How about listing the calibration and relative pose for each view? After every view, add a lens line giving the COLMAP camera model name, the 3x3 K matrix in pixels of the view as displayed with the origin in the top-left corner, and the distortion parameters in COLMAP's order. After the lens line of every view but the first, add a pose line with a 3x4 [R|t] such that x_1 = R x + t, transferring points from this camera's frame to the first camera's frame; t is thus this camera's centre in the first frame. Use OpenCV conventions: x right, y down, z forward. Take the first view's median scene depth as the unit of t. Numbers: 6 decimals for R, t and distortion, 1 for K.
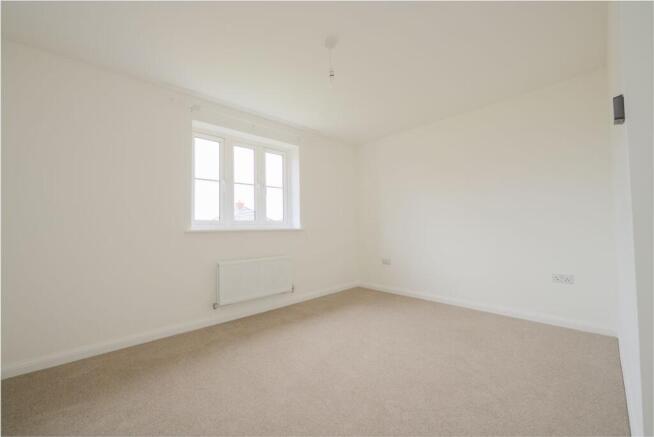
lens RADIAL K [[262.3, 0, 327.9], [0, 262.3, 220.7], [0, 0, 1]] dist [-0.001202, -0.000344]
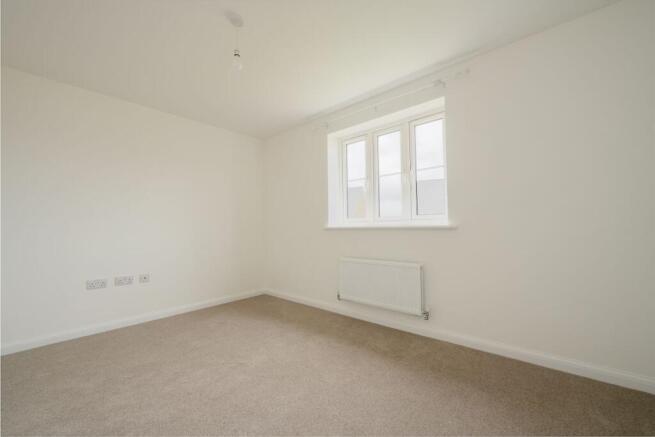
lens RADIAL K [[262.7, 0, 328.4], [0, 262.7, 220.8], [0, 0, 1]] dist [-0.001202, -0.000344]
pose [[0.094801, -0.012818, -0.995414, 0.543222], [0.040754, 0.999129, -0.008984, 0.012620], [0.994662, -0.039715, 0.095240, 0.717305]]
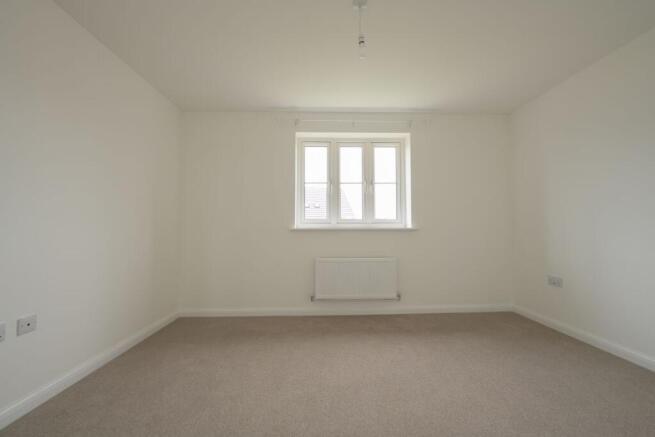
lens RADIAL K [[262.7, 0, 328.4], [0, 262.7, 220.8], [0, 0, 1]] dist [-0.001202, -0.000344]
pose [[0.748783, -0.007858, -0.662768, 0.286172], [0.011732, 0.999930, 0.001399, 0.001013], [0.662711, -0.008823, 0.748823, 0.189703]]
